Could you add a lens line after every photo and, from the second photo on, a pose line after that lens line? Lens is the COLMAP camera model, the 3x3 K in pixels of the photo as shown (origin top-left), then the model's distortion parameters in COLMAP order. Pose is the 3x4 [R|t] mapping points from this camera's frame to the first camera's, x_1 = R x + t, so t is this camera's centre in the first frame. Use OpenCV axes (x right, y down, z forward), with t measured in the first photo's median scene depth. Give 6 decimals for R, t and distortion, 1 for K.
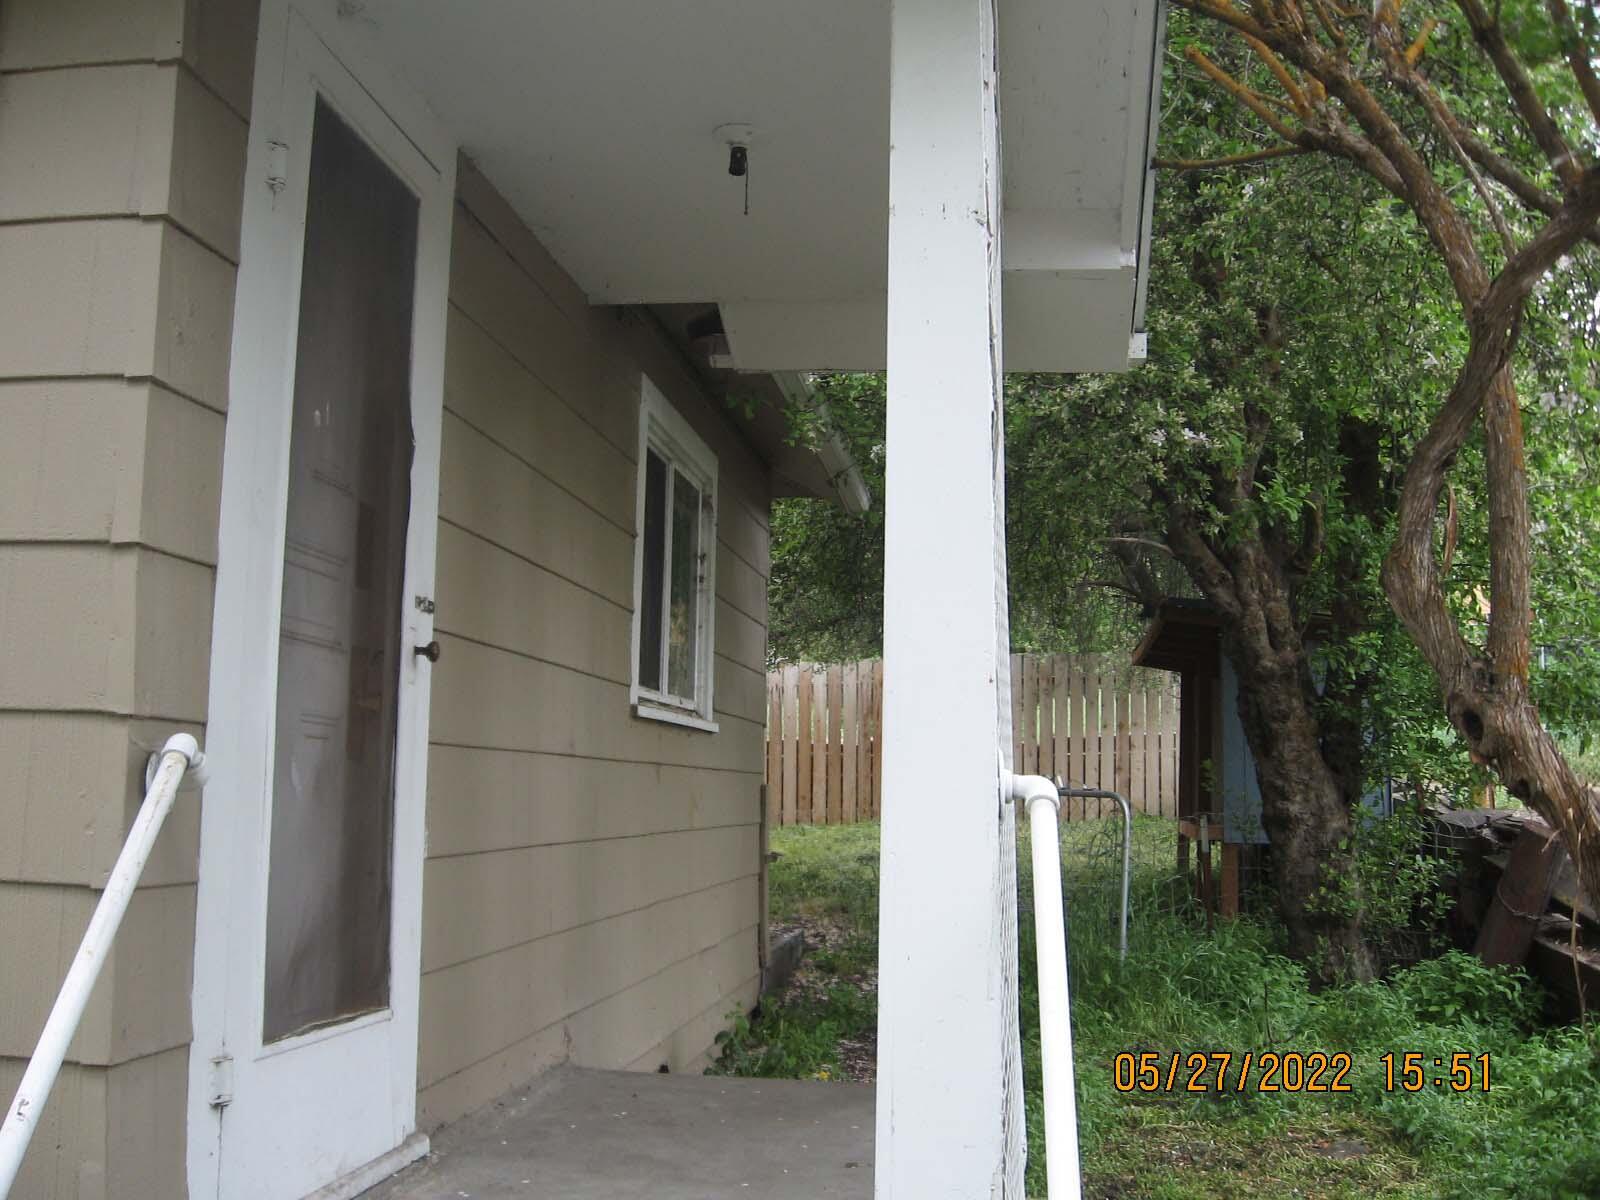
lens RADIAL K [[1659.3, 0, 800.0], [0, 1659.3, 600.0], [0, 0, 1]] dist [-0.146936, 0.020137]
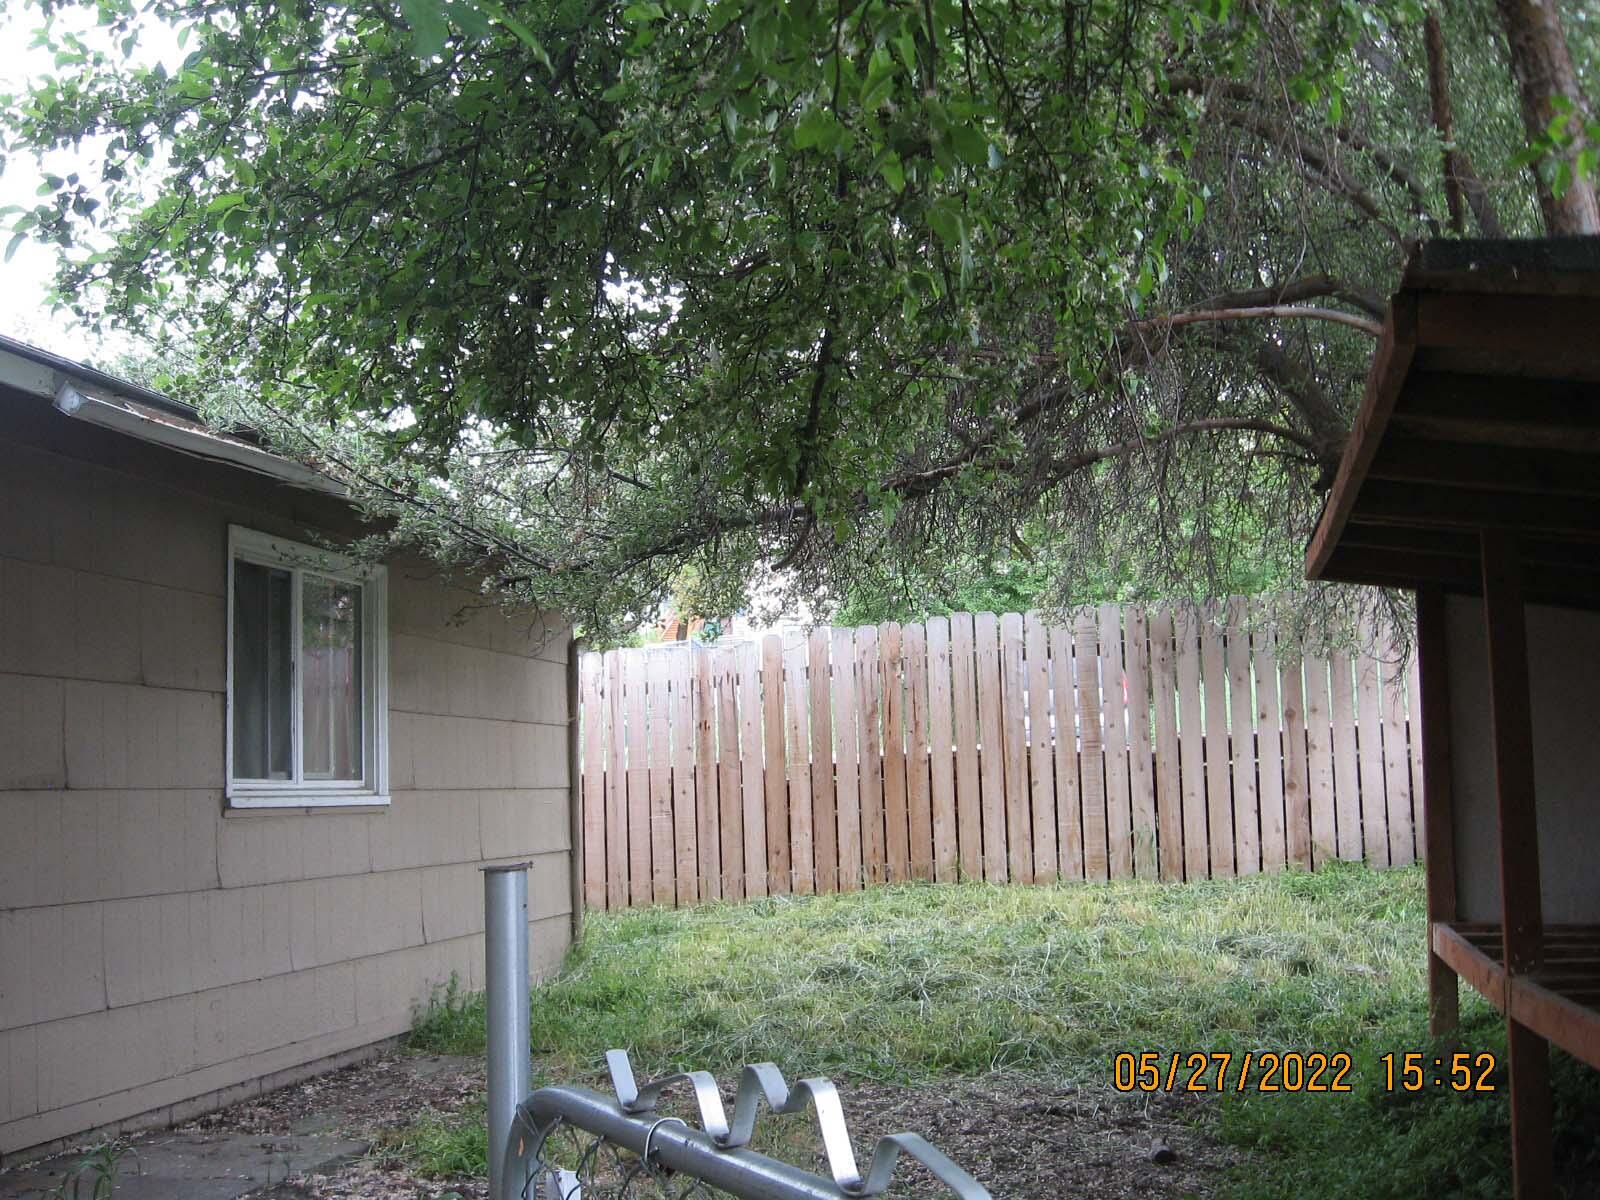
lens RADIAL K [[1659.3, 0, 800.0], [0, 1659.3, 600.0], [0, 0, 1]] dist [-0.146936, 0.020137]
pose [[0.993942, -0.049273, -0.098237, 0.077796], [0.048539, 0.998773, -0.009848, 0.032068], [0.098602, 0.005020, 0.995114, 0.389574]]
